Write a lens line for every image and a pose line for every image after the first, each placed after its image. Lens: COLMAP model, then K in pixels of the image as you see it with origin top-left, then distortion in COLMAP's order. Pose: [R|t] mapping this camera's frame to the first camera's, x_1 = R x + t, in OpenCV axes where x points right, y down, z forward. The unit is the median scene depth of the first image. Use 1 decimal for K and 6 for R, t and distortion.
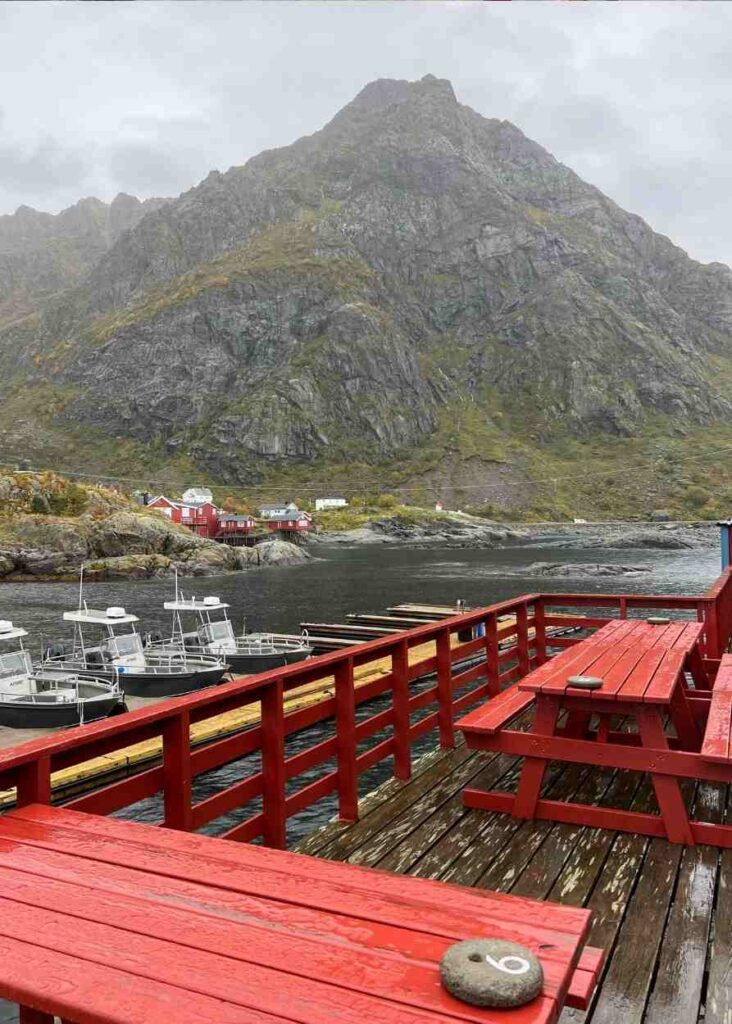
lens RADIAL K [[786.7, 0, 386.0], [0, 786.7, 512.2], [0, 0, 1]] dist [0.071415, -0.125124]
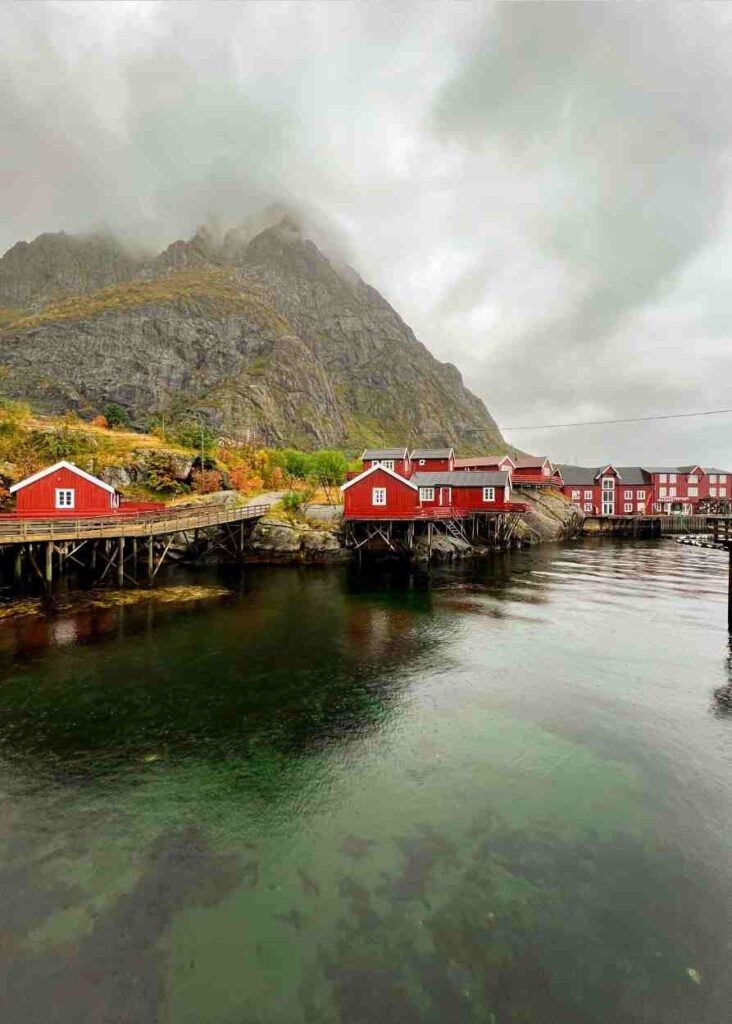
lens RADIAL K [[410.8, 0, 376.9], [0, 410.8, 514.9], [0, 0, 1]] dist [-0.015814, 0.000401]
pose [[0.858600, 0.002967, 0.512637, -0.260035], [-0.025460, 0.998996, 0.036861, 0.007819], [-0.512013, -0.044700, 0.857814, 0.306964]]
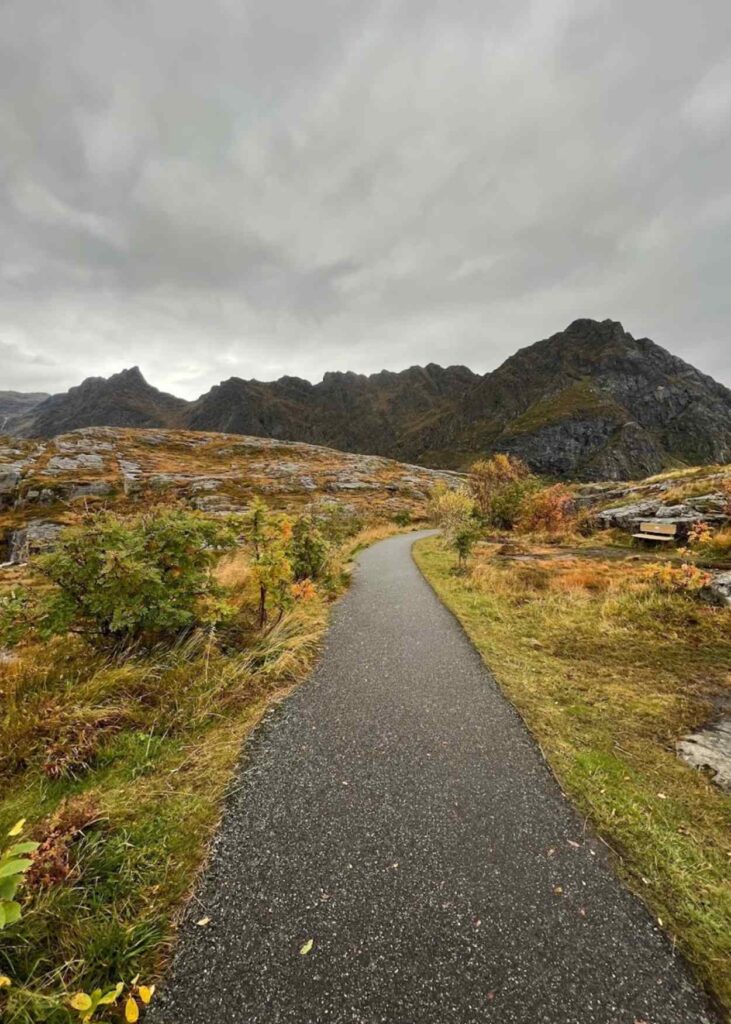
lens RADIAL K [[410.8, 0, 376.4], [0, 410.8, 514.9], [0, 0, 1]] dist [-0.015814, 0.000401]
pose [[0.993567, -0.020668, -0.111343, -0.746319], [0.026473, 0.998352, 0.050916, -0.035275], [0.110107, -0.053536, 0.992477, -0.516935]]
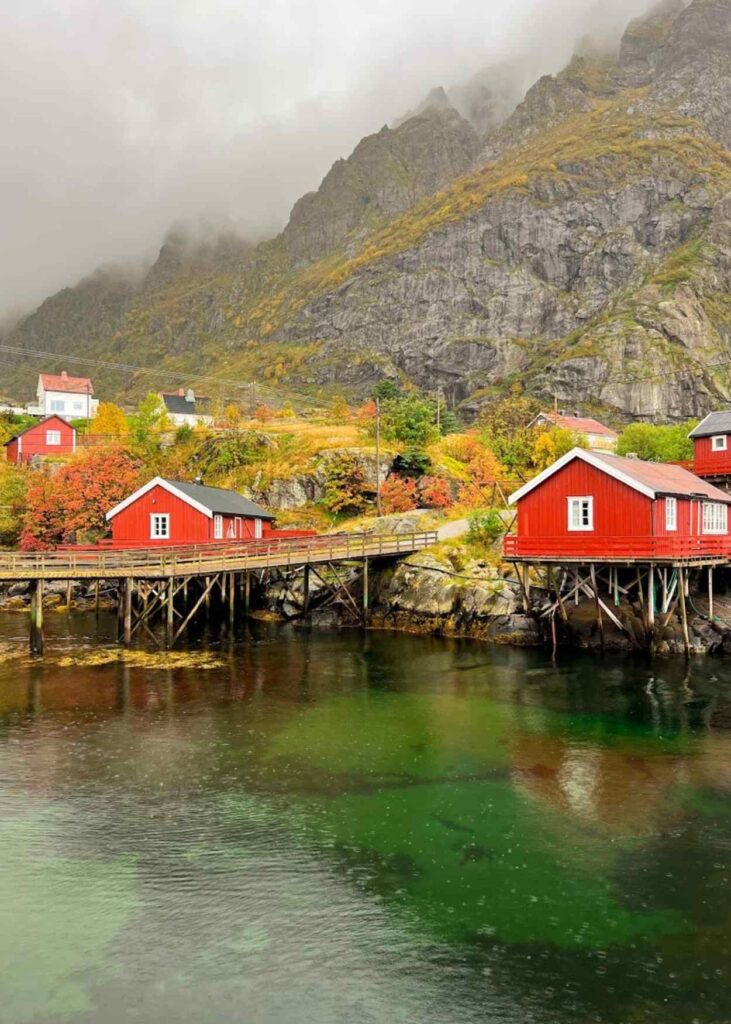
lens RADIAL K [[786.7, 0, 385.5], [0, 786.7, 512.2], [0, 0, 1]] dist [0.071415, -0.125124]
pose [[0.990034, 0.002519, -0.140808, -0.233987], [-0.003264, 0.999982, -0.005056, 0.007589], [0.140792, 0.005466, 0.990024, 0.299214]]
